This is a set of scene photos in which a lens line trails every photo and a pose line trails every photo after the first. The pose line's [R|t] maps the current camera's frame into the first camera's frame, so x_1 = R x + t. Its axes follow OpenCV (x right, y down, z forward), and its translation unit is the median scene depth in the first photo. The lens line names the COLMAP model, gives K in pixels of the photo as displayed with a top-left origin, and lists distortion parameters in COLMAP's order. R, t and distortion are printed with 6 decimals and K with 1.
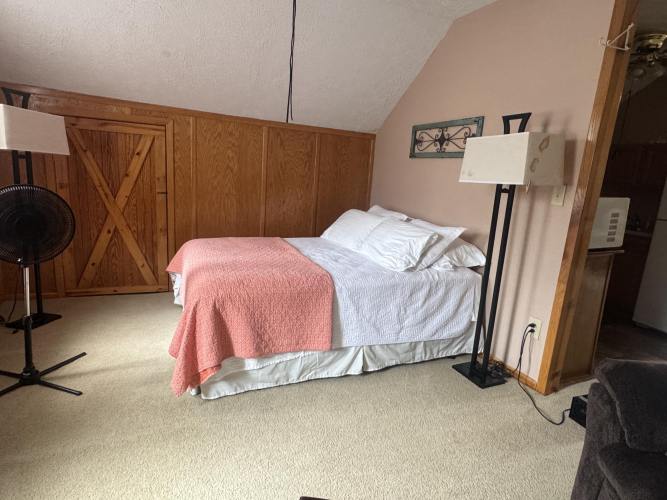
lens RADIAL K [[383.8, 0, 333.5], [0, 383.8, 250.0], [0, 0, 1]] dist [0.002002, -0.000066]
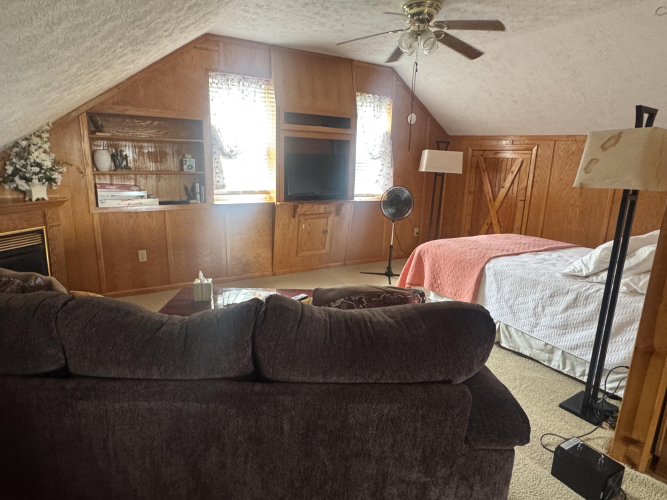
lens RADIAL K [[383.8, 0, 333.5], [0, 383.8, 250.0], [0, 0, 1]] dist [0.002002, -0.000066]
pose [[0.162370, 0.162125, -0.973320, 1.051870], [-0.225194, 0.966466, 0.123416, 0.001408], [0.960689, 0.199147, 0.193435, 0.199950]]
